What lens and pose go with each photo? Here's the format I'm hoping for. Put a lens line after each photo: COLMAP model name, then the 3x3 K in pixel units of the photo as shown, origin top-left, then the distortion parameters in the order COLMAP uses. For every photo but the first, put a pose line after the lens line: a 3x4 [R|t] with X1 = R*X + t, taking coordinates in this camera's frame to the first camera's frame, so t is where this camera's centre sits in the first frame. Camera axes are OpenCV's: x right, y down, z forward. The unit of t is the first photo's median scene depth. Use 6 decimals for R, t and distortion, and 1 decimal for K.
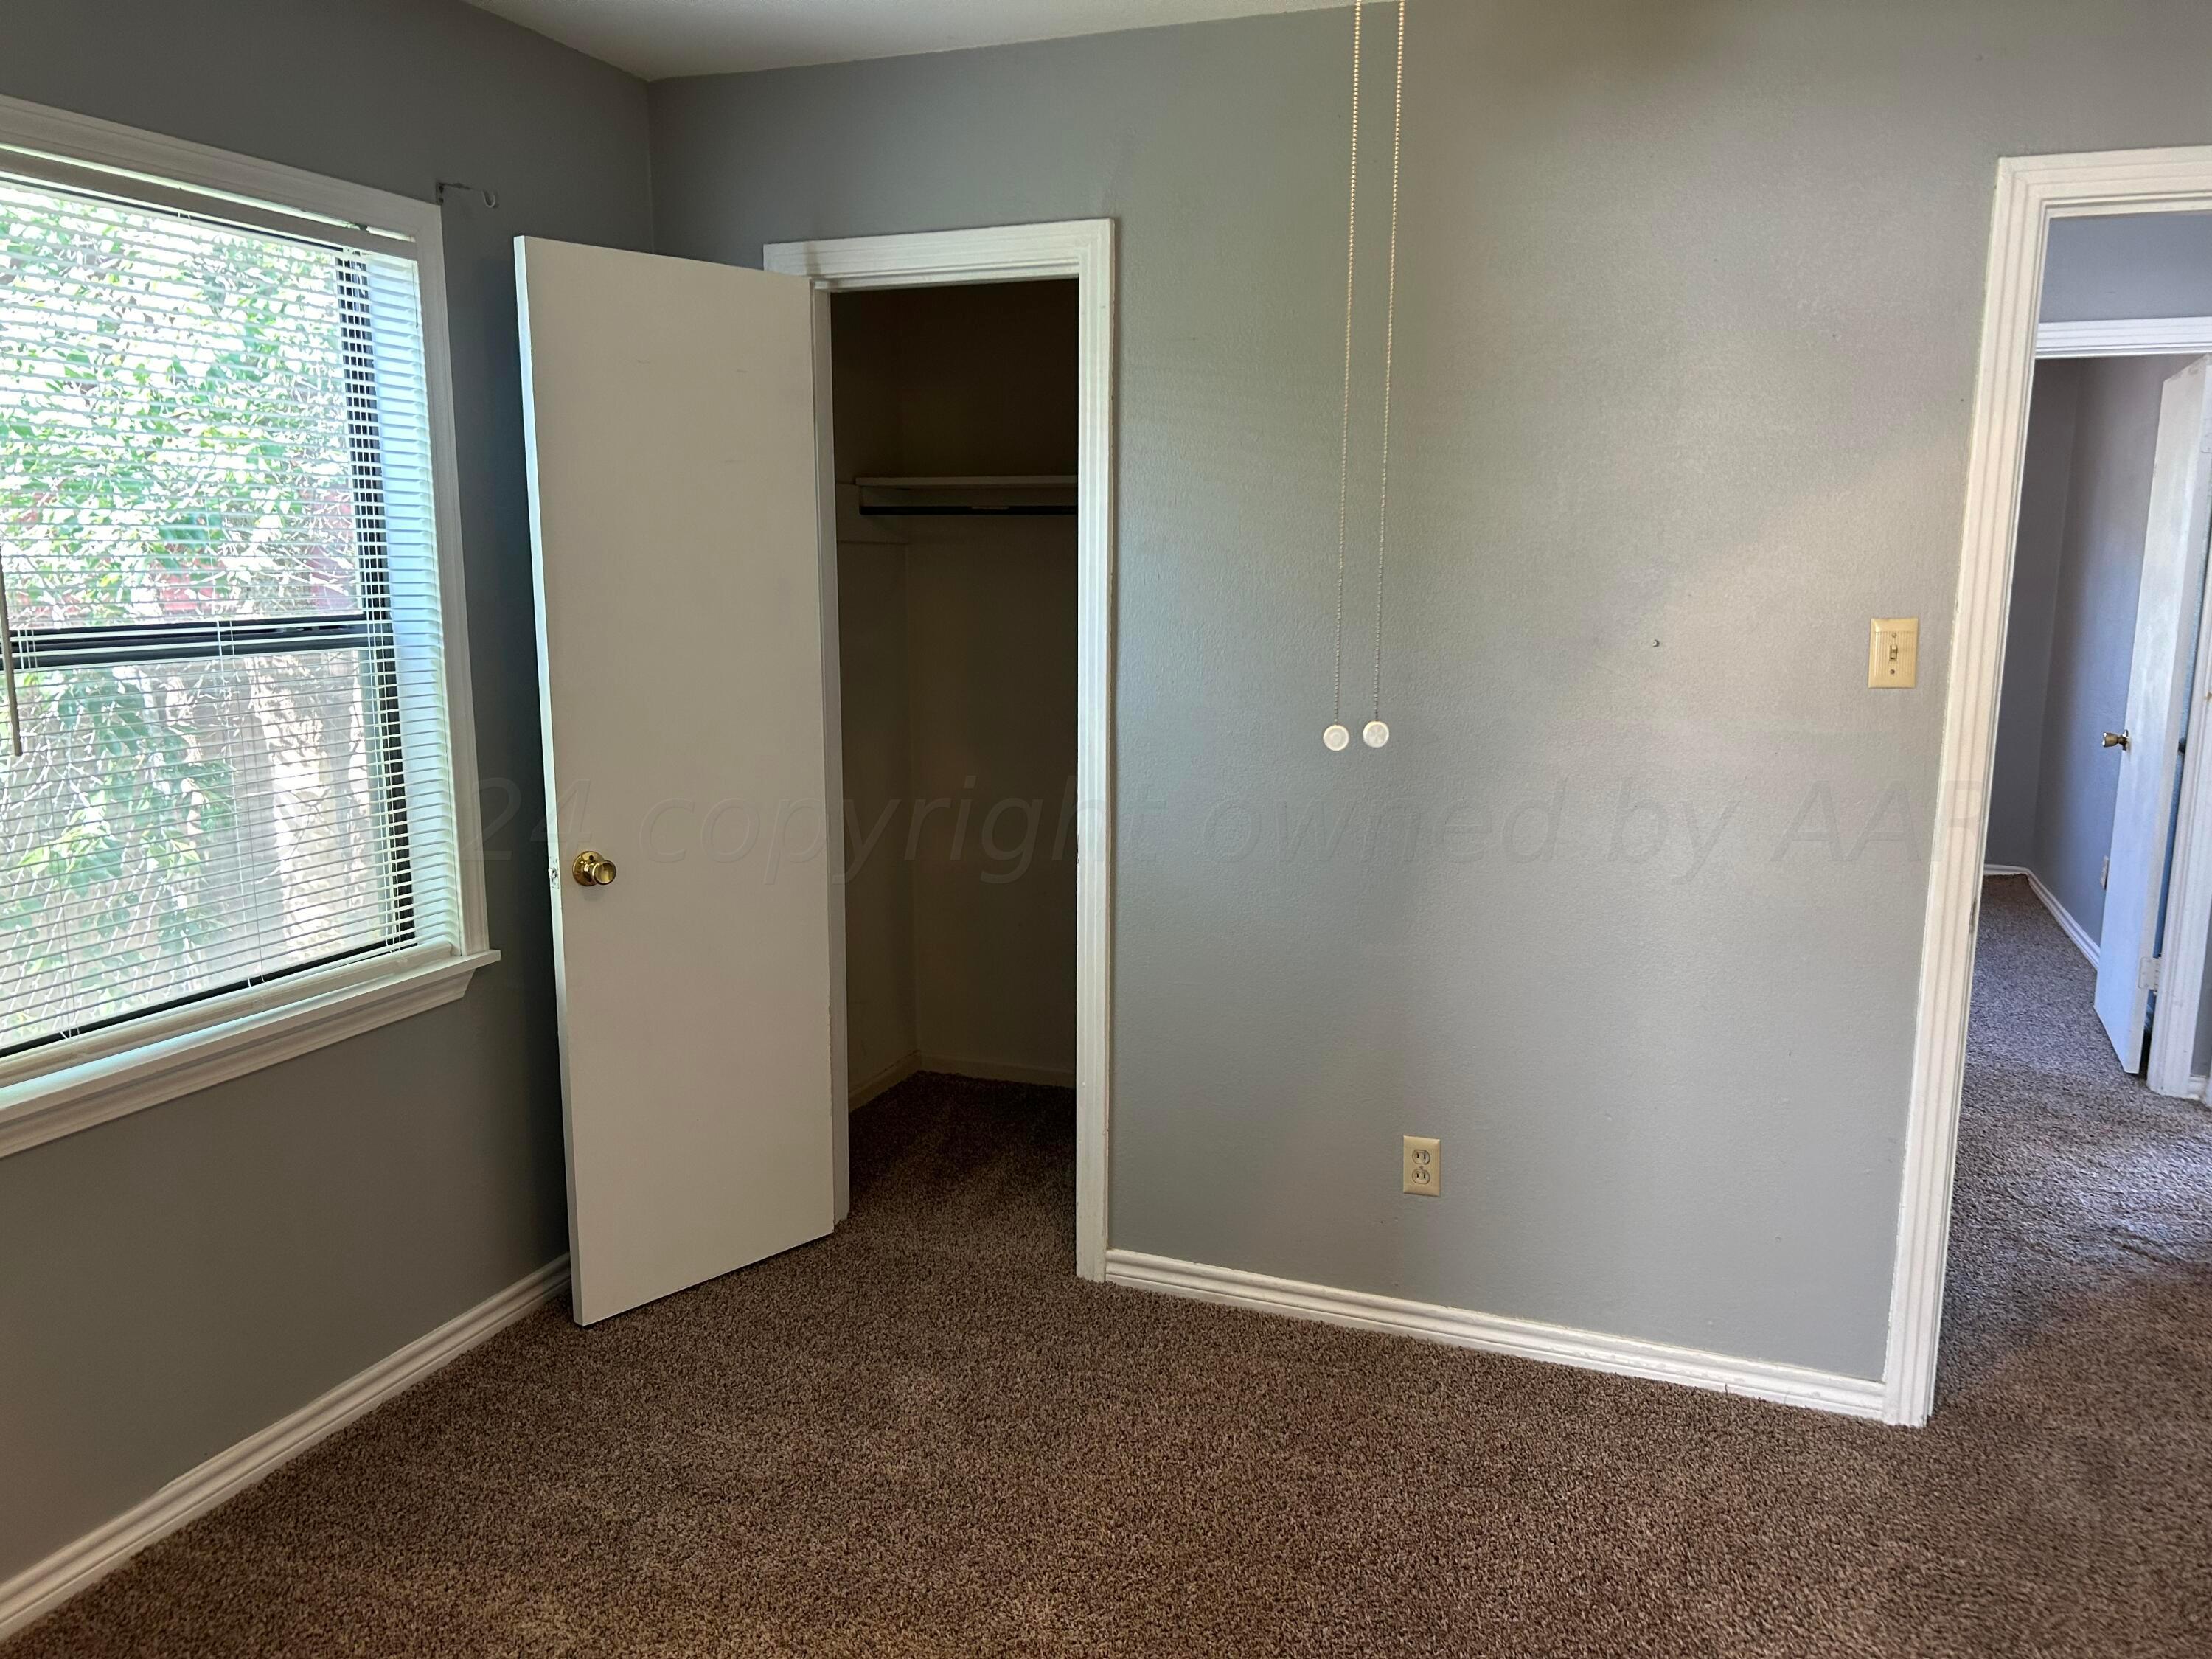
lens RADIAL K [[1665.6, 0, 1103.9], [0, 1665.6, 831.2], [0, 0, 1]] dist [0.027774, -0.020883]
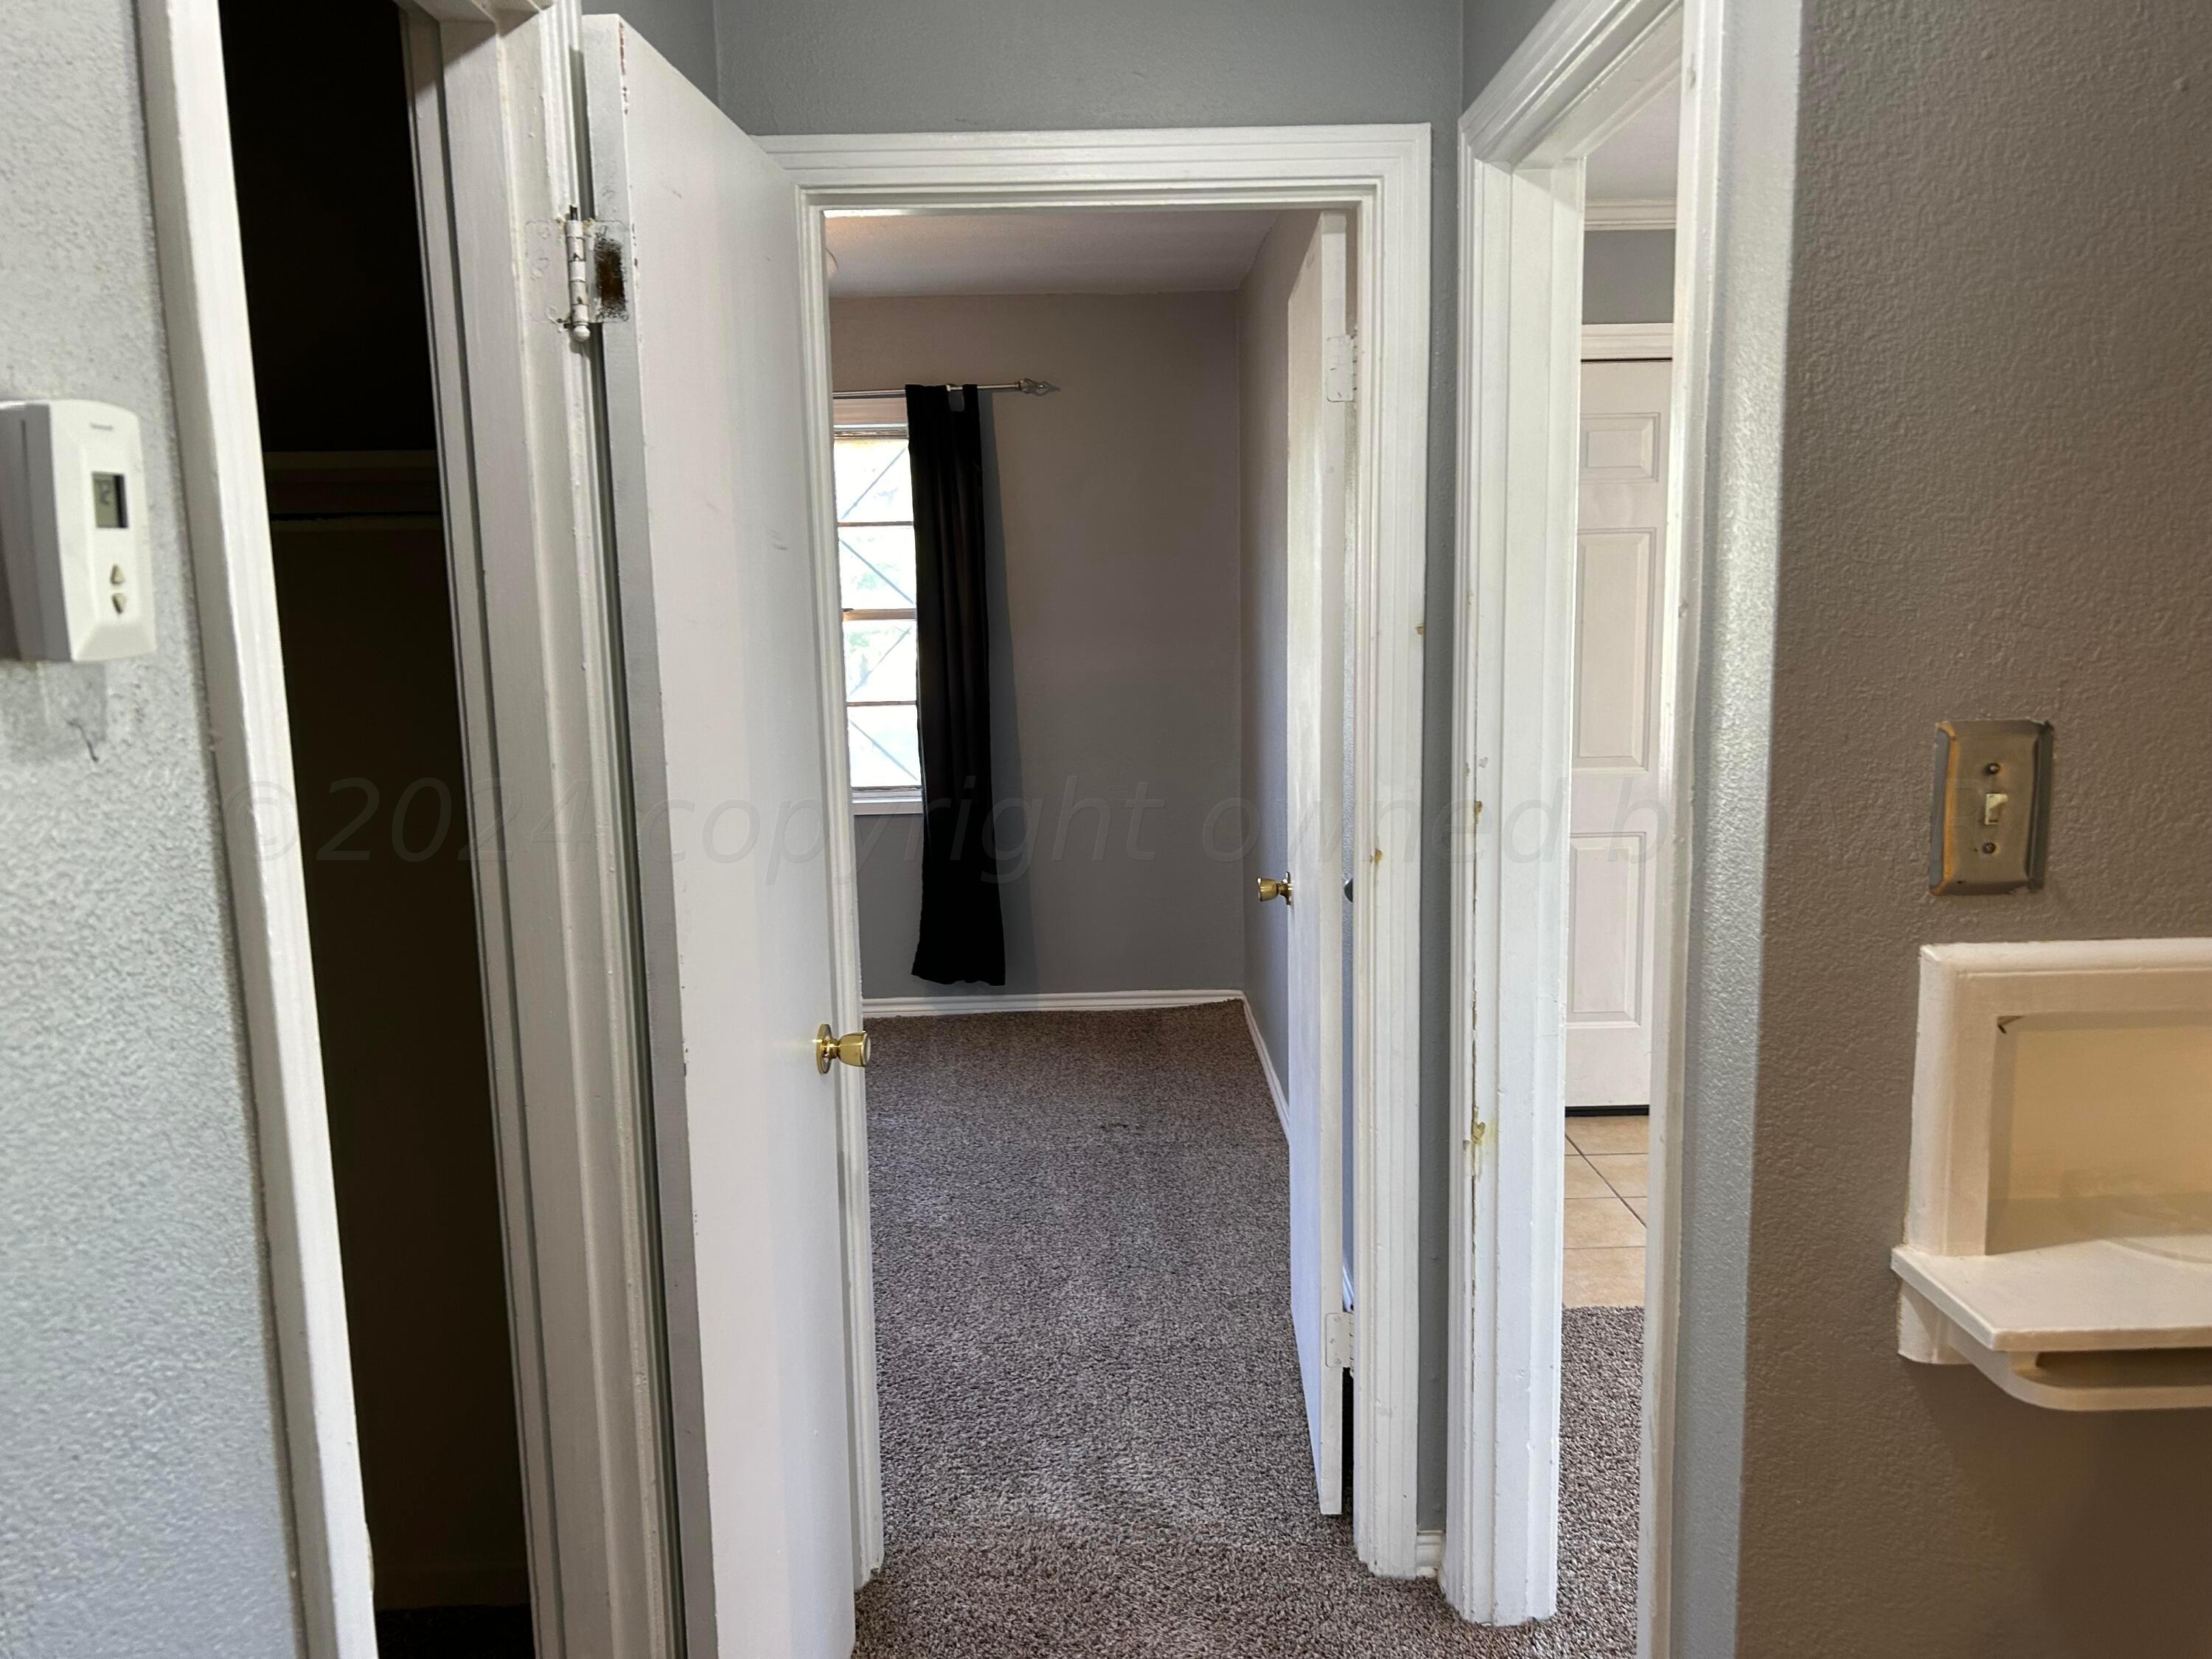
lens RADIAL K [[1665.6, 0, 1108.4], [0, 1665.6, 828.9], [0, 0, 1]] dist [0.027774, -0.020883]
pose [[0.926586, -0.081178, 0.367218, 0.353764], [0.089766, 0.995943, -0.006338, -0.086719], [-0.365214, 0.038837, 0.930113, 0.493364]]
